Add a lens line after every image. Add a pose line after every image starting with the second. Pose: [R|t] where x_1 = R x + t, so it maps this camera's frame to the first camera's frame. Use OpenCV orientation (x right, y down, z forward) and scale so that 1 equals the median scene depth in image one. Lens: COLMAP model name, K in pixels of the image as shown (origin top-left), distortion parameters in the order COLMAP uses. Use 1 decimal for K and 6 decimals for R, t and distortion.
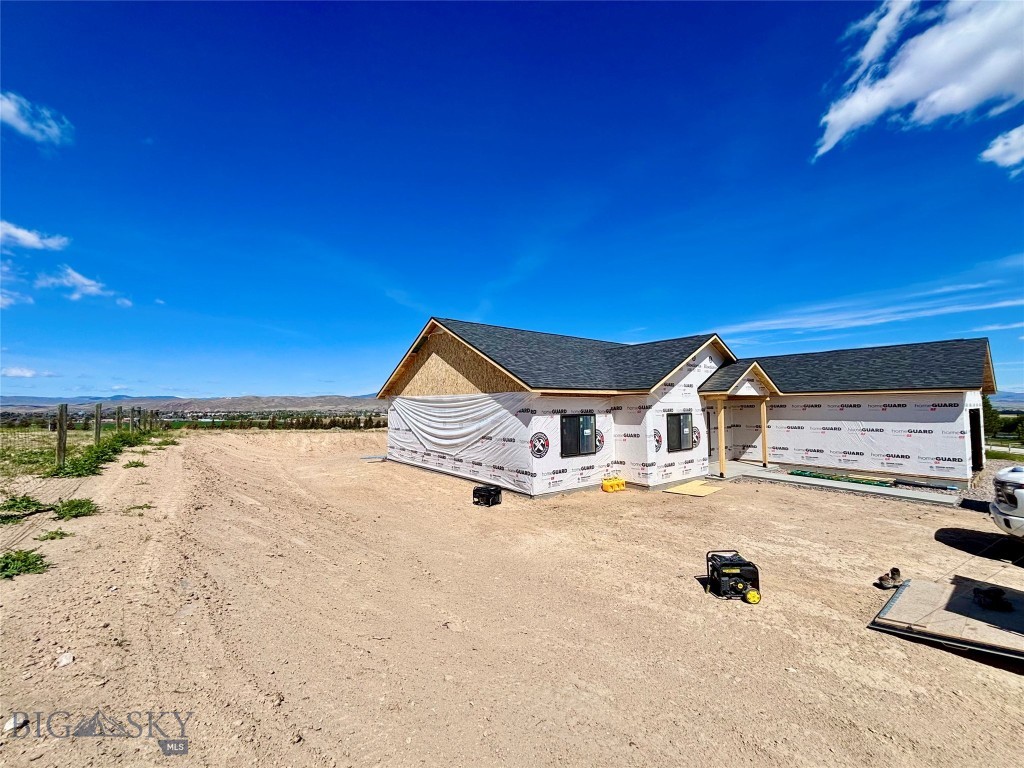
lens RADIAL K [[410.9, 0, 512.5], [0, 410.9, 383.5], [0, 0, 1]] dist [0.002883, 0.001563]
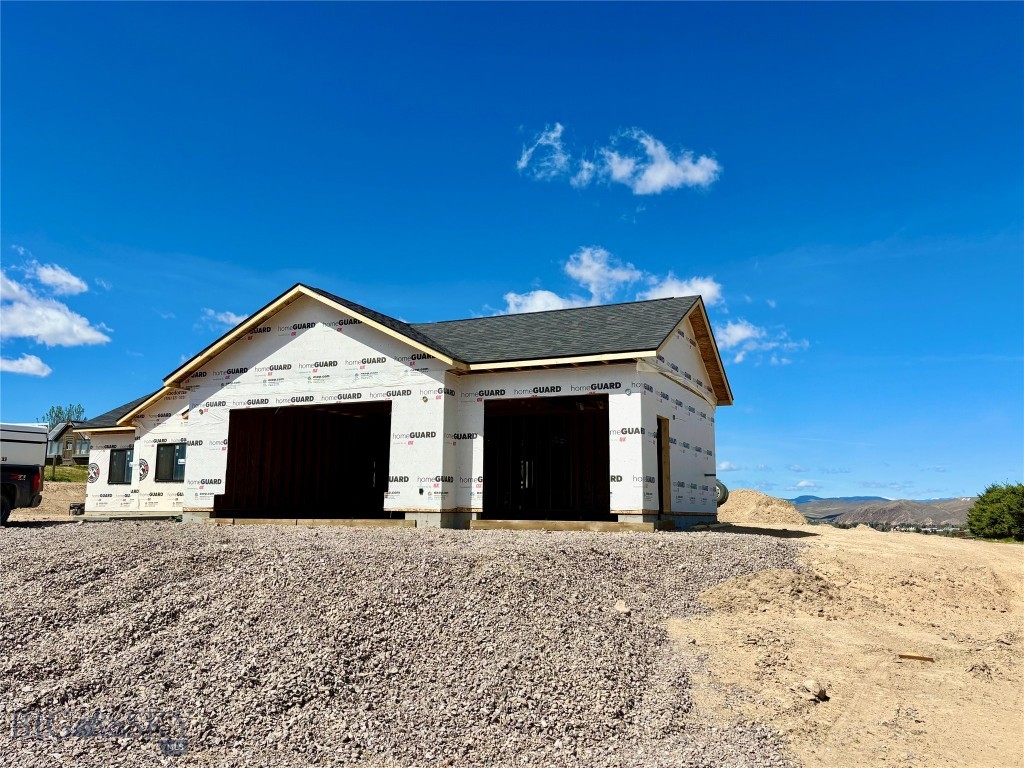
lens RADIAL K [[844.0, 0, 512.7], [0, 844.0, 385.4], [0, 0, 1]] dist [-0.004821, -0.000531]
pose [[0.458893, -0.125783, -0.879543, 2.638332], [0.038546, 0.991815, -0.121728, 0.217935], [0.887655, 0.021957, 0.459986, 0.824835]]
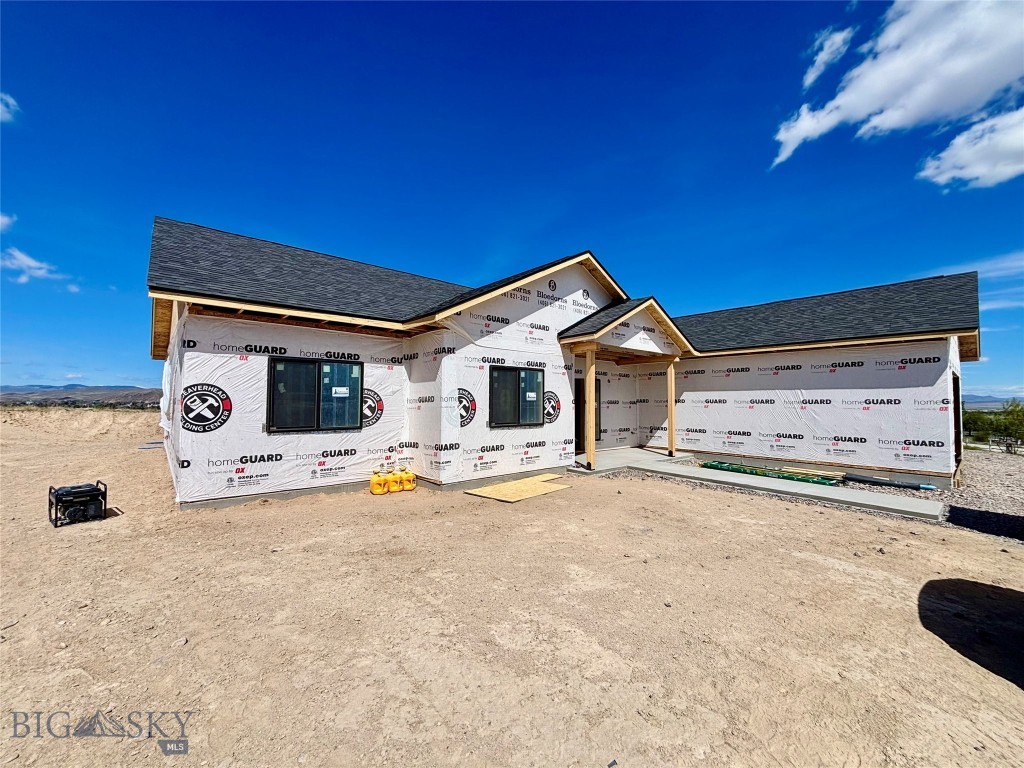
lens RADIAL K [[410.9, 0, 510.2], [0, 410.9, 384.2], [0, 0, 1]] dist [0.002883, 0.001563]
pose [[0.998565, 0.013799, 0.051746, 0.377205], [-0.014491, 0.999810, 0.013033, 0.093213], [-0.051556, -0.013764, 0.998575, 0.391656]]
